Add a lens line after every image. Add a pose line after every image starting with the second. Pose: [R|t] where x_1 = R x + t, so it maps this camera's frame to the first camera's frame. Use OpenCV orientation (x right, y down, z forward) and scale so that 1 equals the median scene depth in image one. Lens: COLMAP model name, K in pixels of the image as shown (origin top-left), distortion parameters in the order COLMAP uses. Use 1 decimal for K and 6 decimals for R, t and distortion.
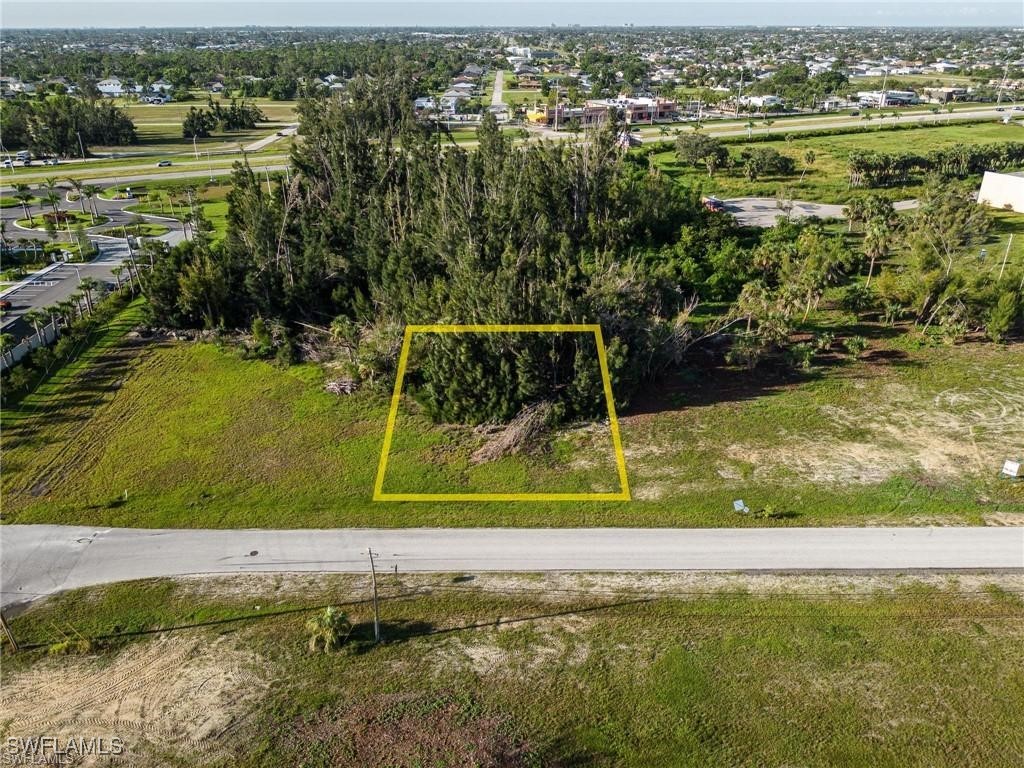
lens RADIAL K [[734.7, 0, 512.8], [0, 734.7, 388.4], [0, 0, 1]] dist [0.048206, -0.069025]
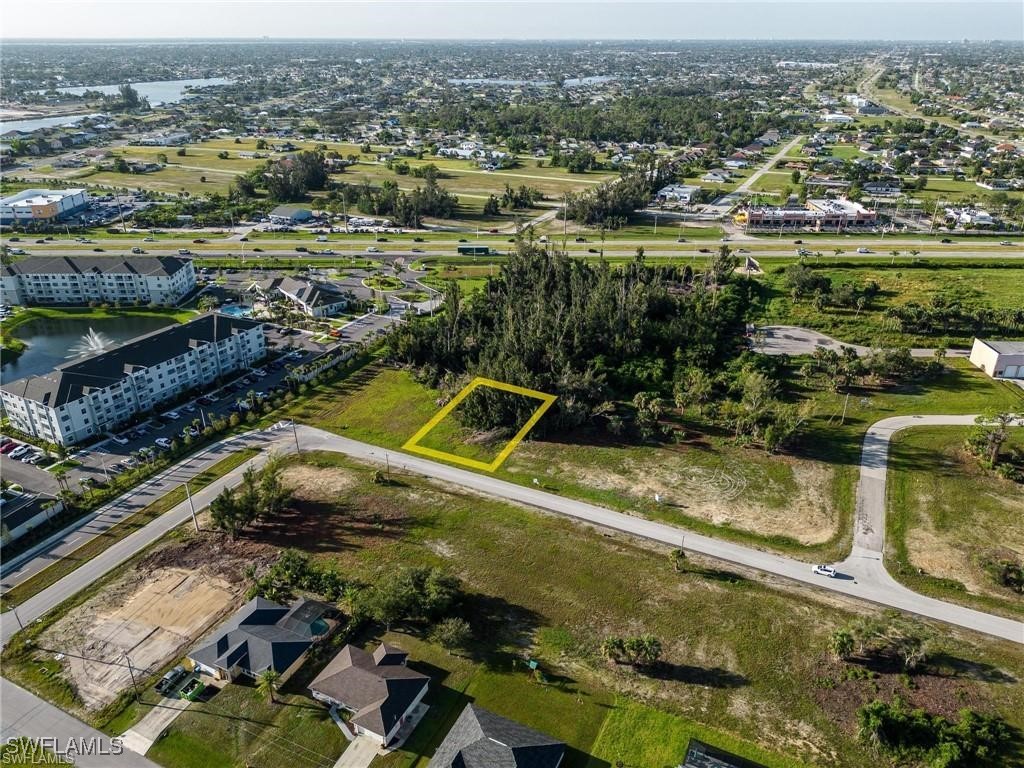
lens RADIAL K [[734.7, 0, 512.8], [0, 734.7, 388.4], [0, 0, 1]] dist [0.048206, -0.069025]
pose [[0.894113, 0.196021, -0.402663, 0.992952], [-0.200580, 0.979178, 0.031287, -0.182319], [0.400411, 0.052792, 0.914814, -1.144883]]
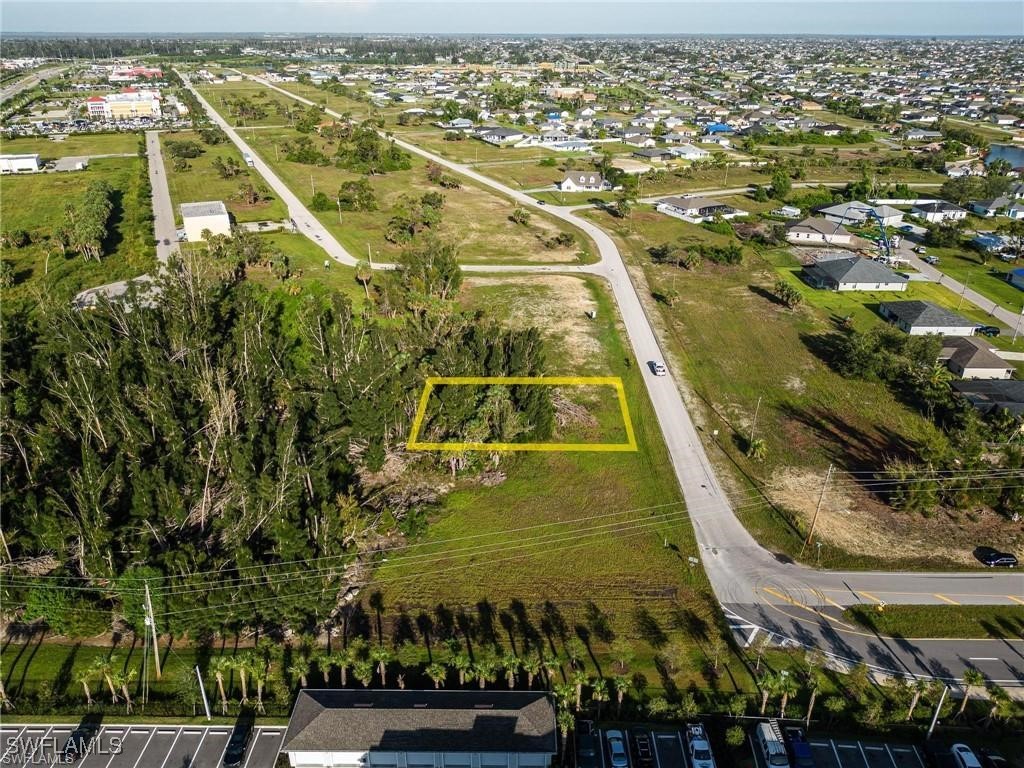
lens RADIAL K [[739.7, 0, 512.0], [0, 739.7, 384.0], [0, 0, 1]] dist [0.073312, -0.079422]
pose [[0.018950, -0.424715, 0.905129, -1.432230], [0.439126, 0.816838, 0.374092, -0.645484], [-0.898226, 0.390376, 0.201982, 0.738014]]
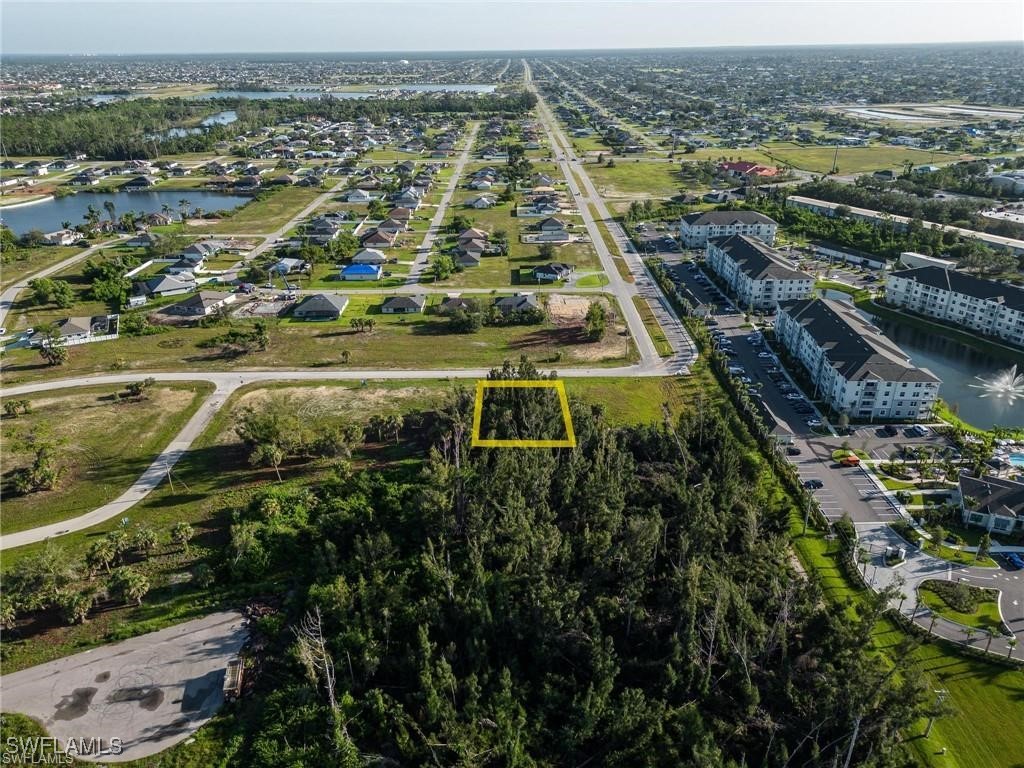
lens RADIAL K [[719.4, 0, 512.2], [0, 719.4, 377.0], [0, 0, 1]] dist [0.072834, -0.072148]
pose [[-0.999880, 0.010567, 0.011314, 0.001040], [0.015449, 0.634399, 0.772852, -2.036140], [0.000989, 0.772934, -0.634486, 2.606969]]
